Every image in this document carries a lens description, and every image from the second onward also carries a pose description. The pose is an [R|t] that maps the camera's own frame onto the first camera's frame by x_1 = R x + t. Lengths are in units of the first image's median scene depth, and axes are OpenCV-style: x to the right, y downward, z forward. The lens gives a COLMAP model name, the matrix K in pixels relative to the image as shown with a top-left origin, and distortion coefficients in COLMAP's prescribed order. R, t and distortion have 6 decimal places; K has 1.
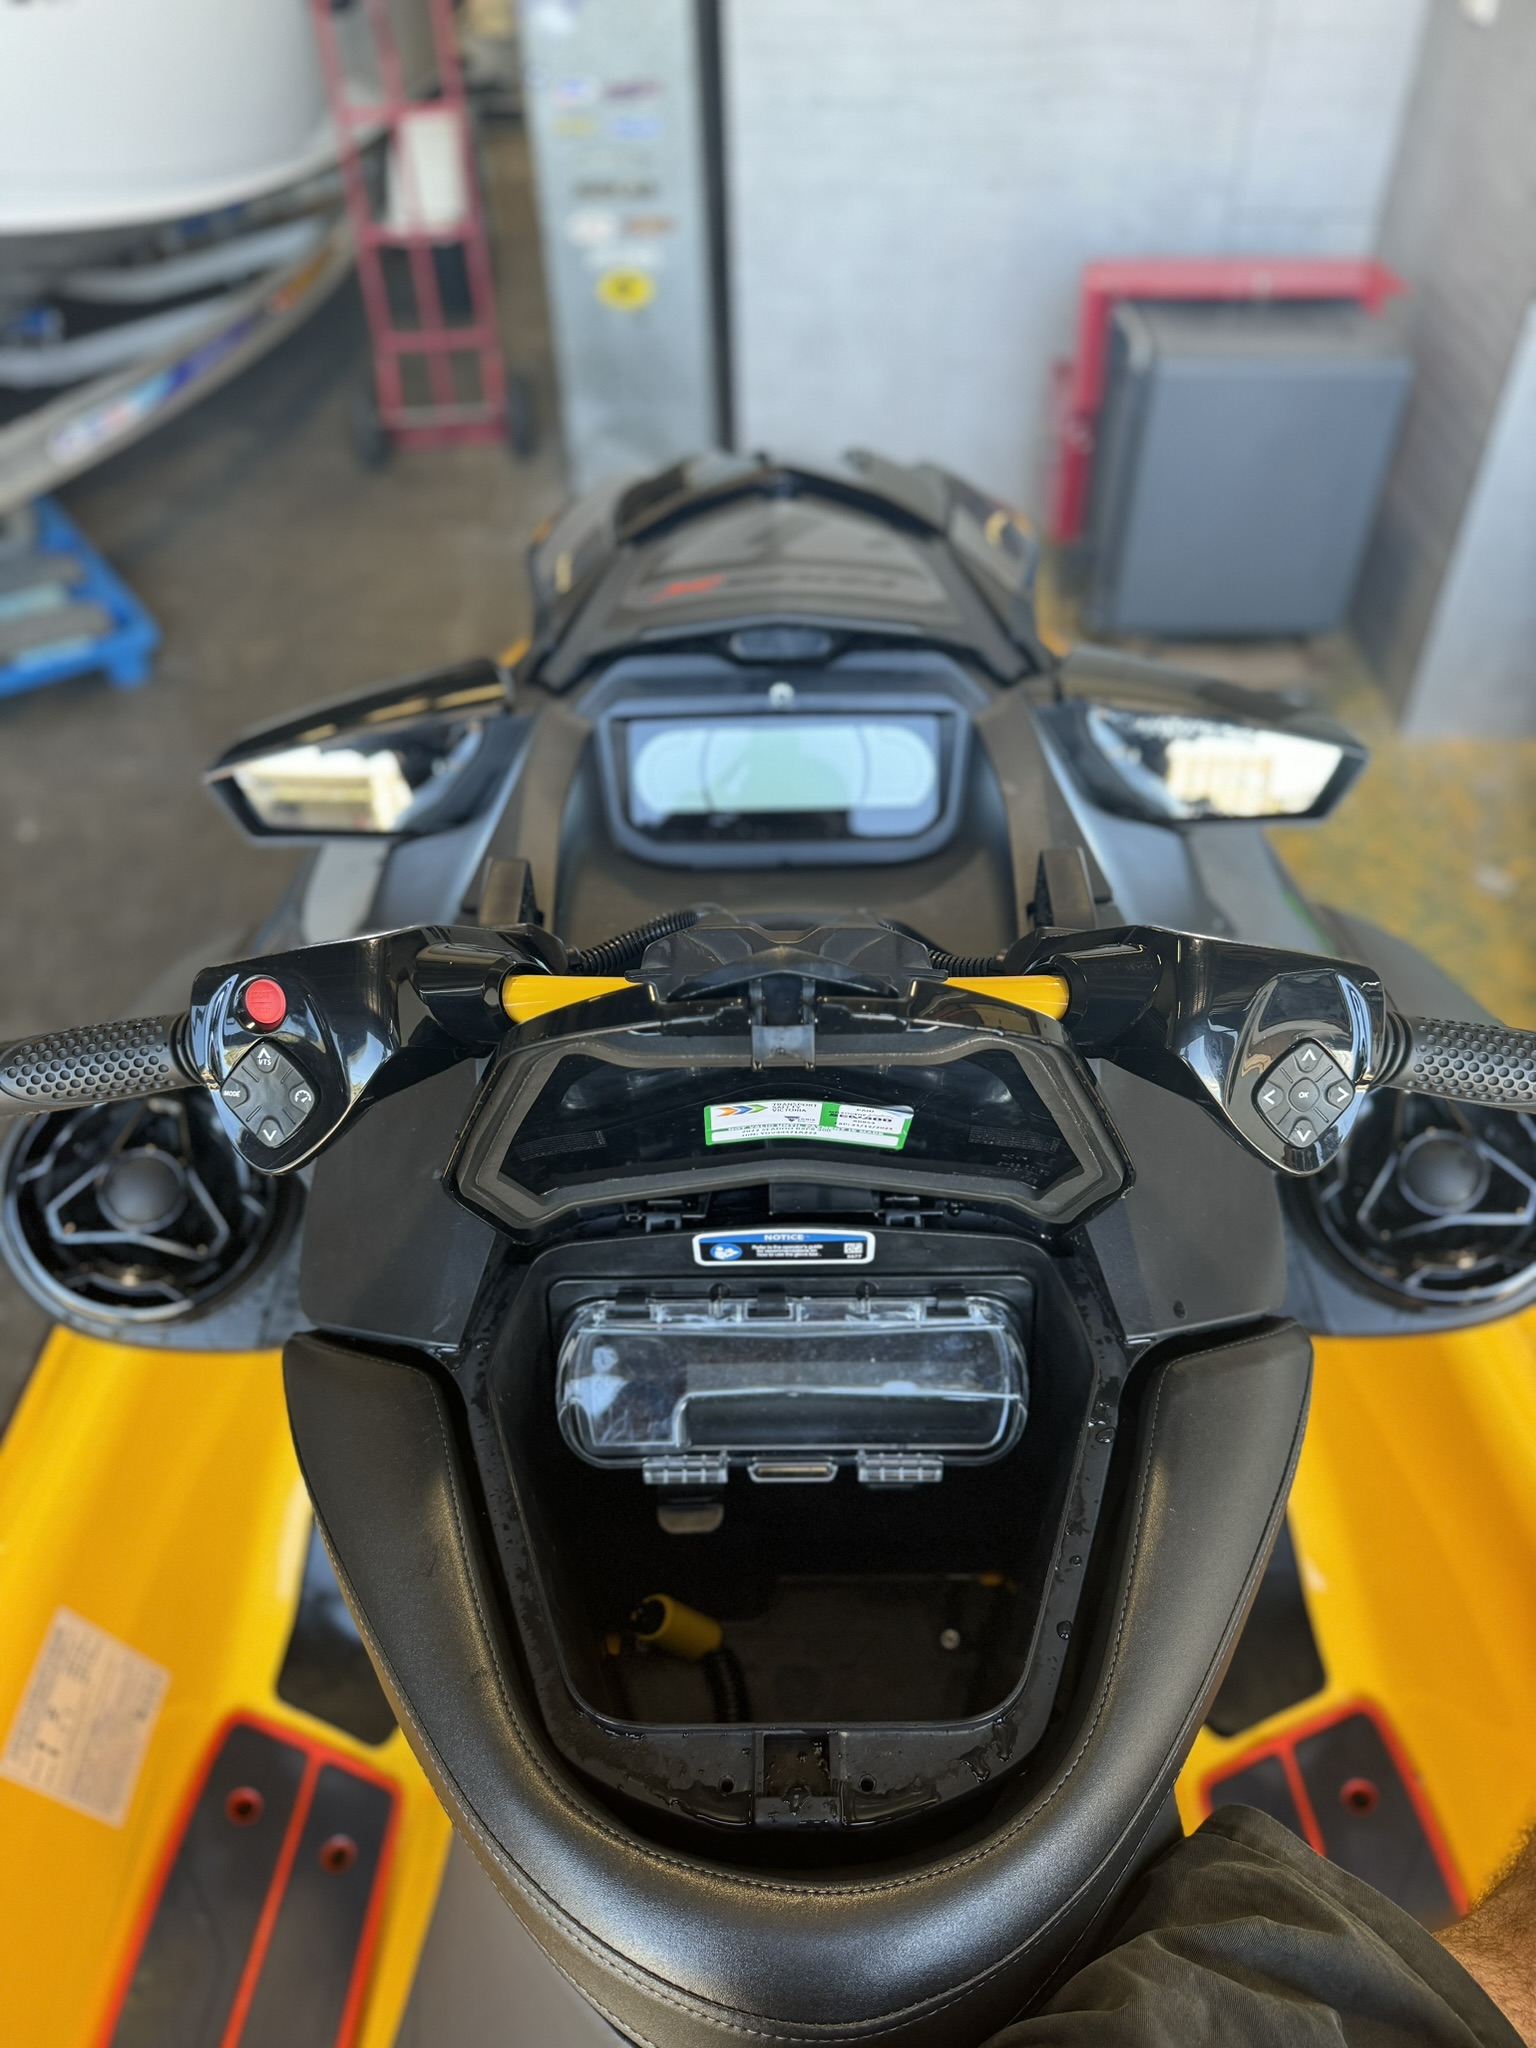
lens RADIAL K [[1570.9, 0, 761.1], [0, 1570.9, 1035.7], [0, 0, 1]] dist [0.065950, -0.005497]
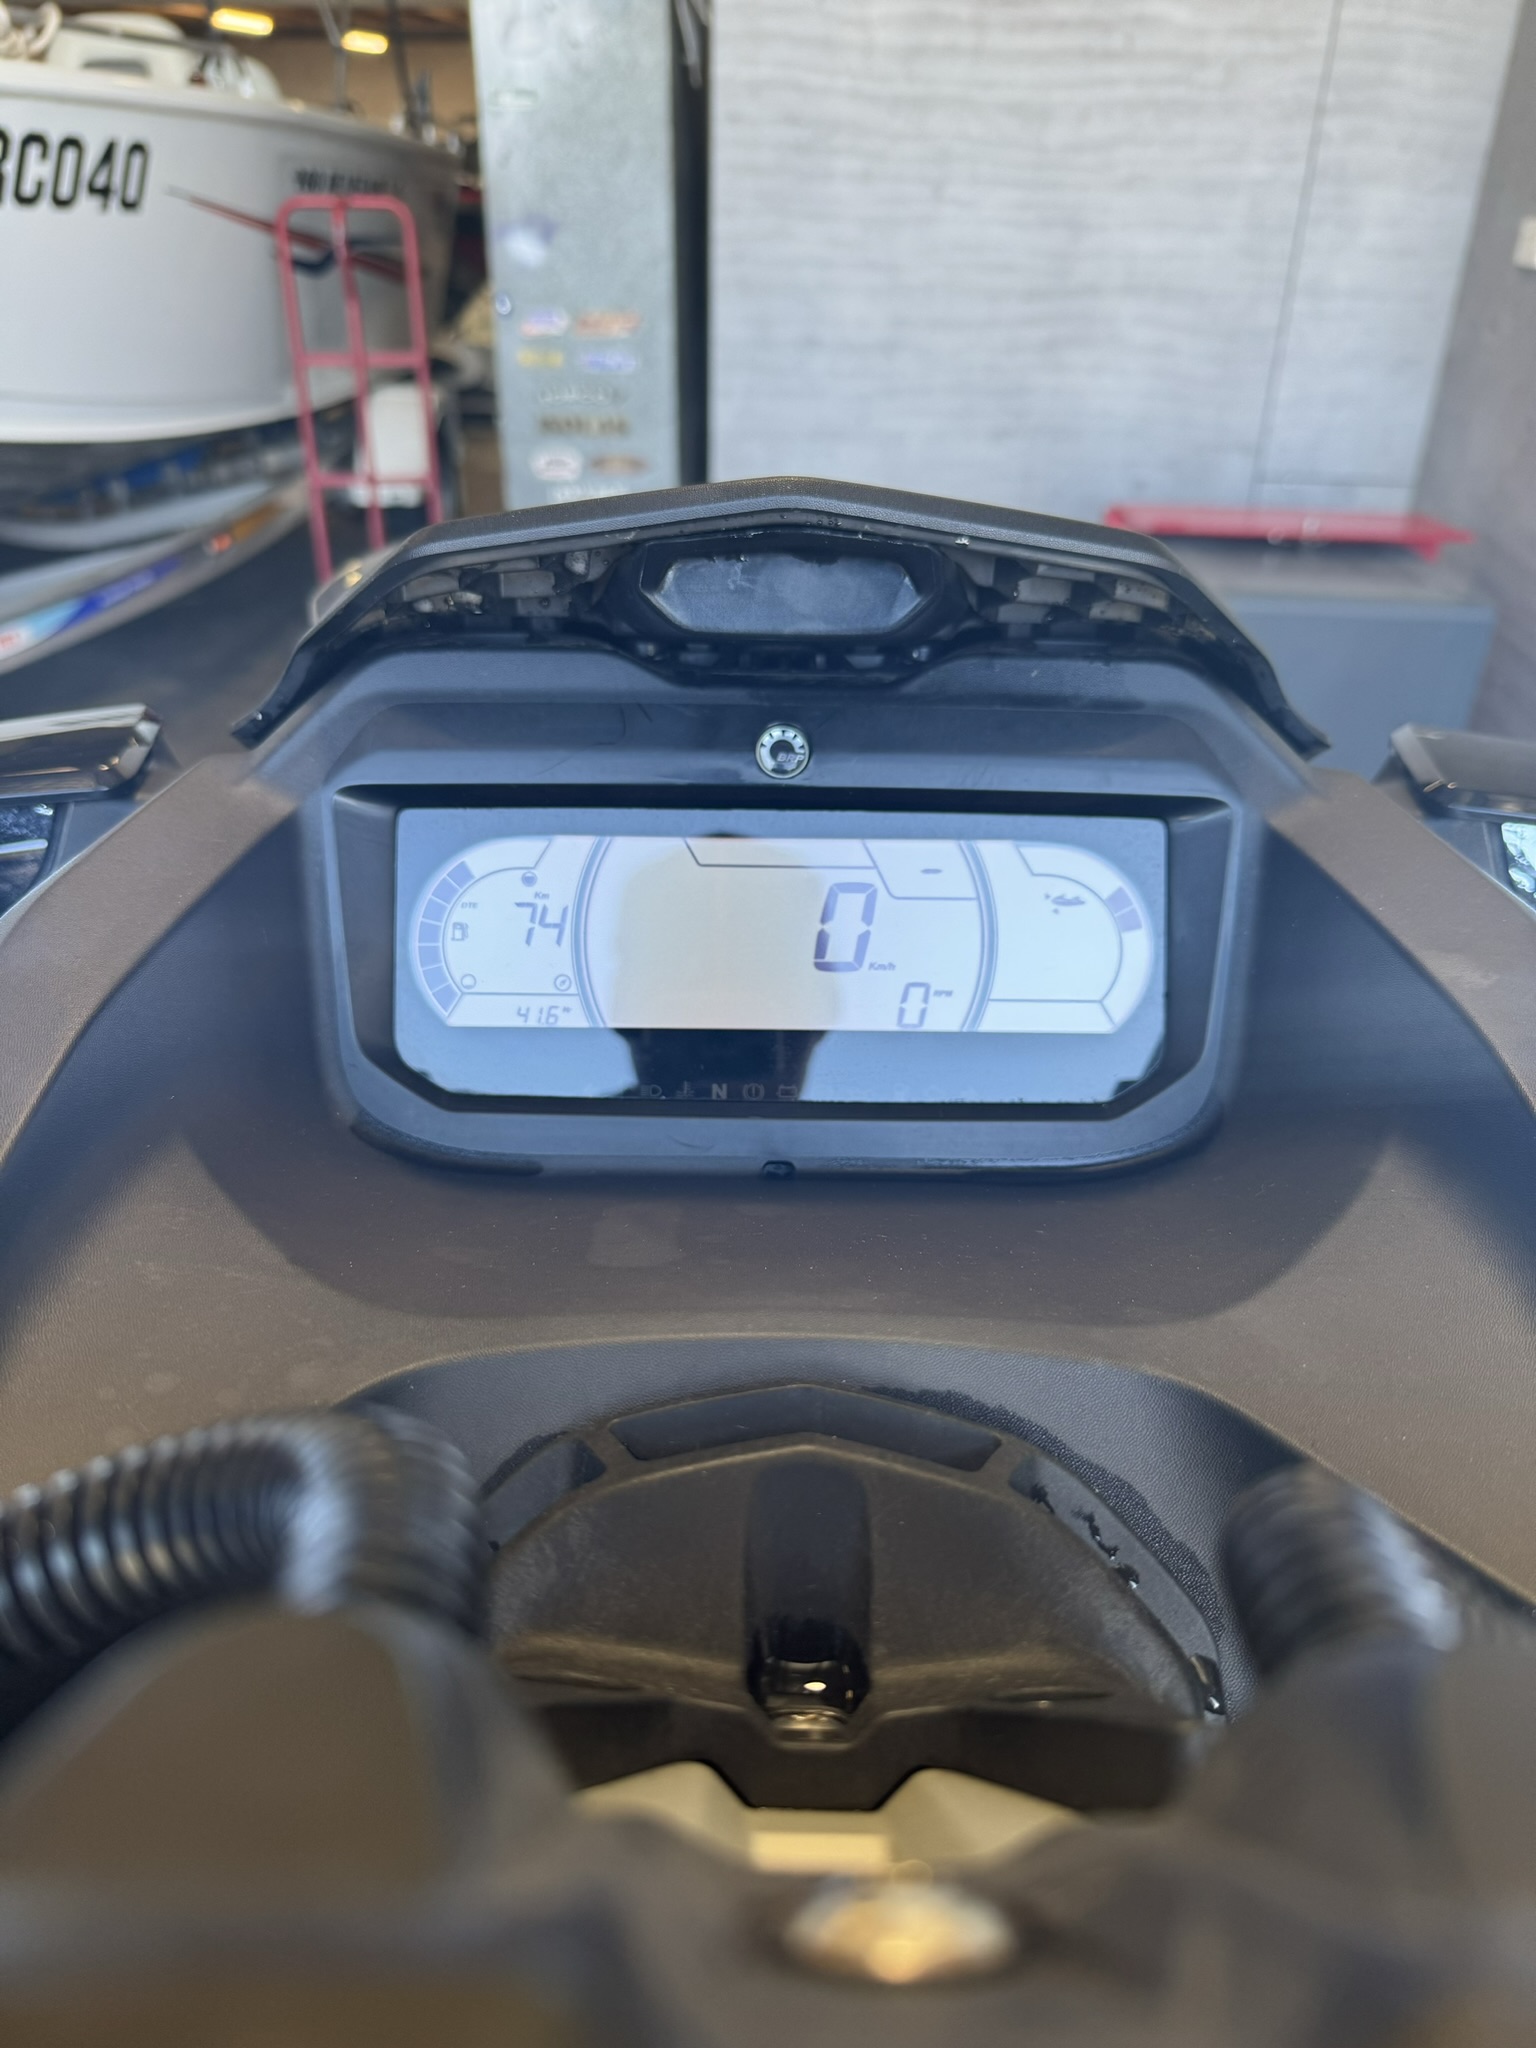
lens RADIAL K [[1570.9, 0, 761.1], [0, 1570.9, 1035.7], [0, 0, 1]] dist [0.065950, -0.005497]
pose [[0.999591, 0.021596, 0.018754, 0.000405], [-0.017602, 0.981270, -0.191831, -0.020329], [-0.022545, 0.191422, 0.981249, 0.188703]]
